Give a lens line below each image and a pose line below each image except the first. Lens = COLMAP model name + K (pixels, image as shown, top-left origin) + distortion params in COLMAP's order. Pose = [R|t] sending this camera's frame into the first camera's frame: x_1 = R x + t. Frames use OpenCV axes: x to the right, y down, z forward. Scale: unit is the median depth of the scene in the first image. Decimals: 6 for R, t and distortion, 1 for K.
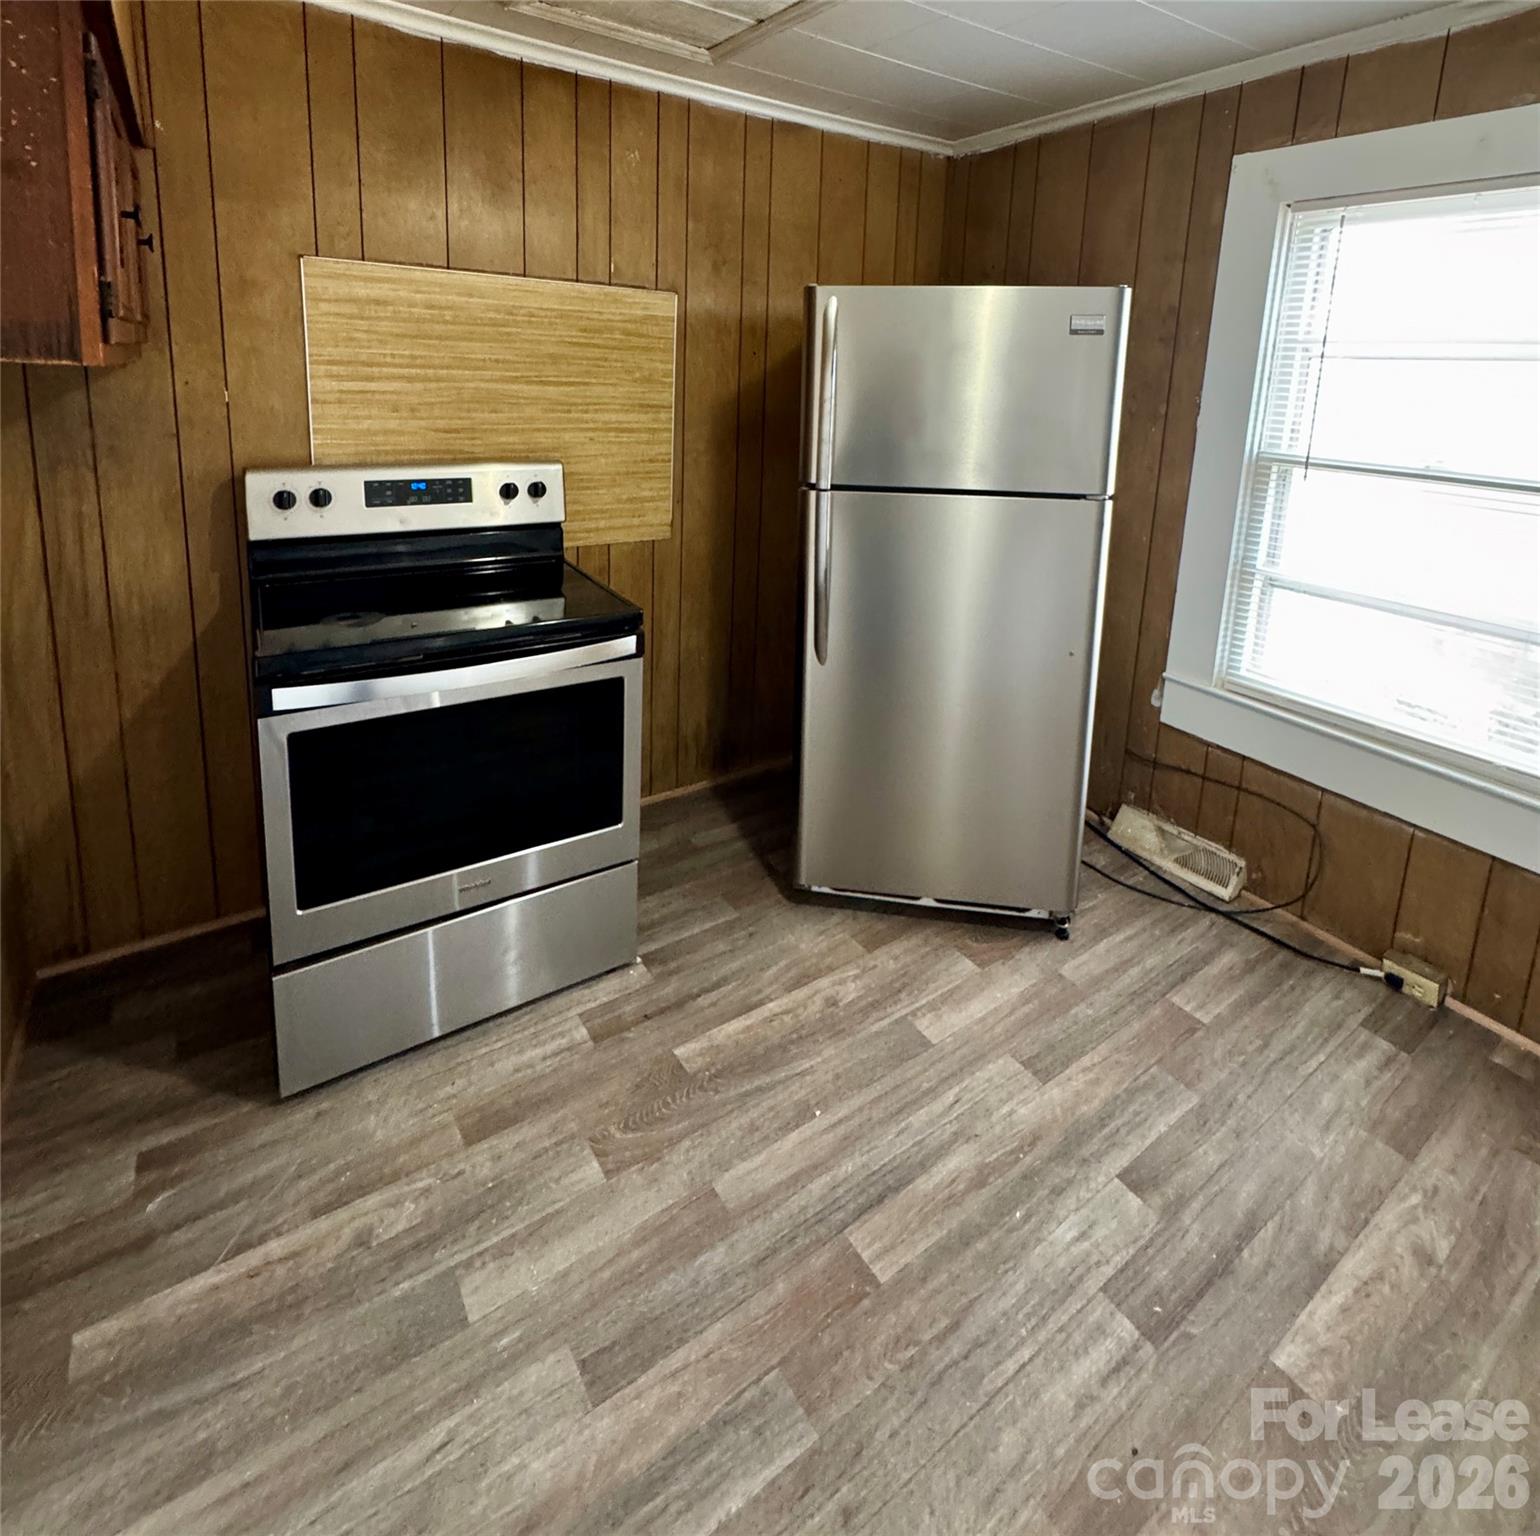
lens RADIAL K [[715.9, 0, 759.3], [0, 715.9, 746.4], [0, 0, 1]] dist [-0.004759, -0.000585]
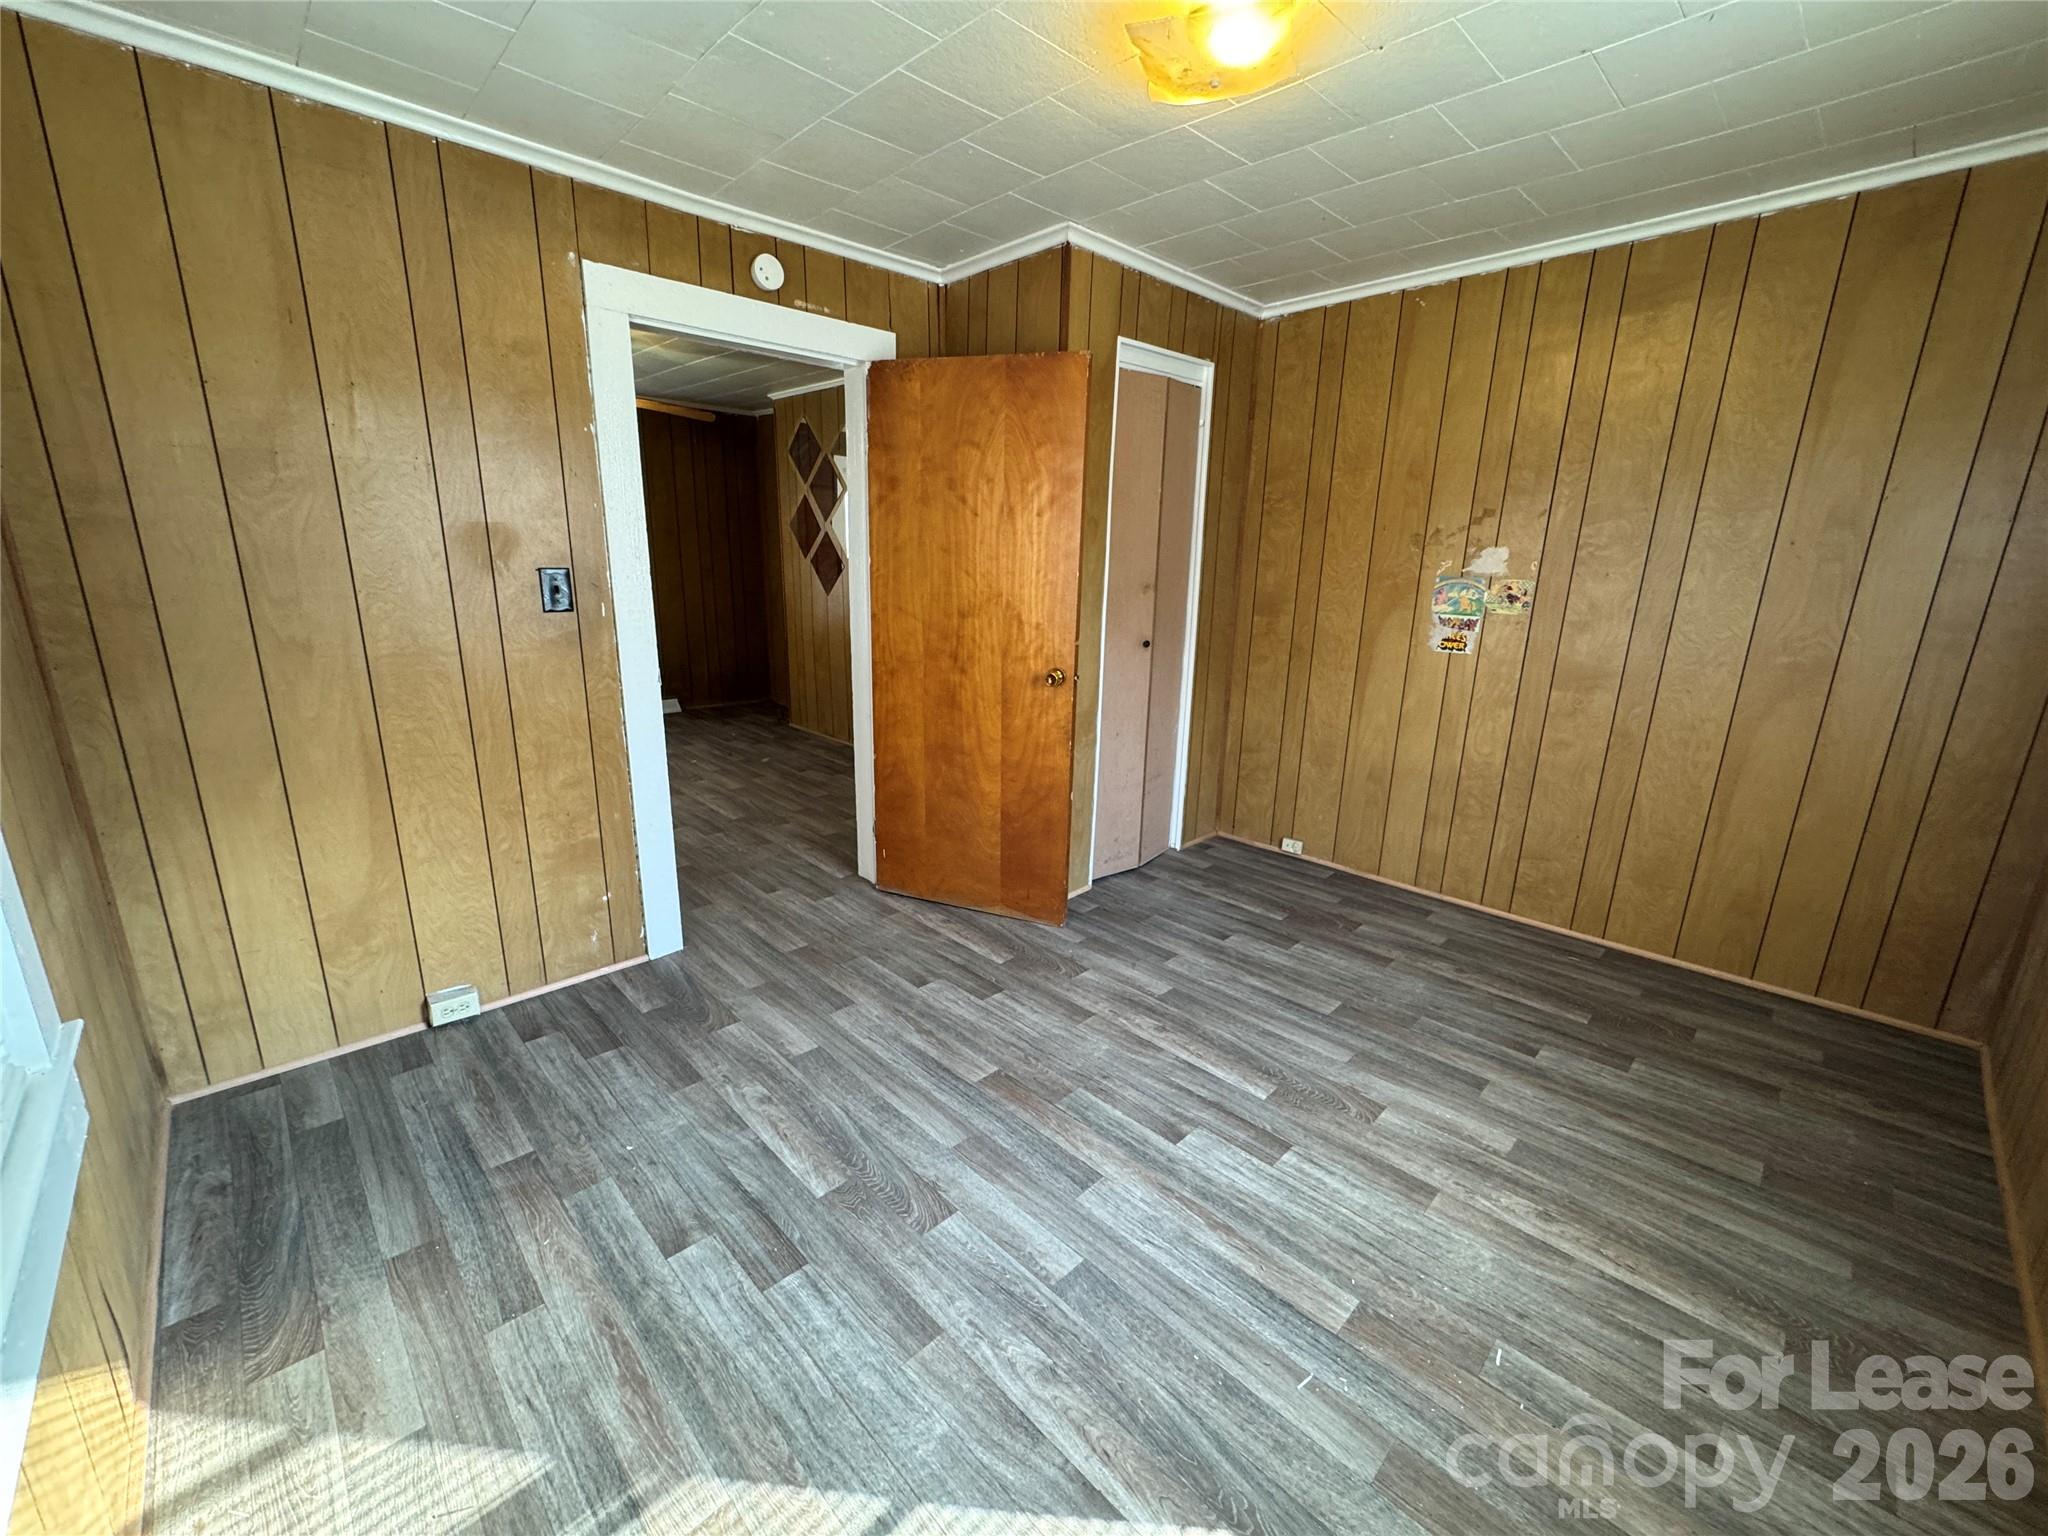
lens RADIAL K [[823.5, 0, 1024.0], [0, 823.5, 768.0], [0, 0, 1]] dist [-0.002752, -0.000106]
pose [[-0.184161, -0.262404, 0.947222, -0.645930], [0.432753, 0.843624, 0.317841, -0.181600], [-0.882502, 0.468447, -0.041806, 0.313478]]
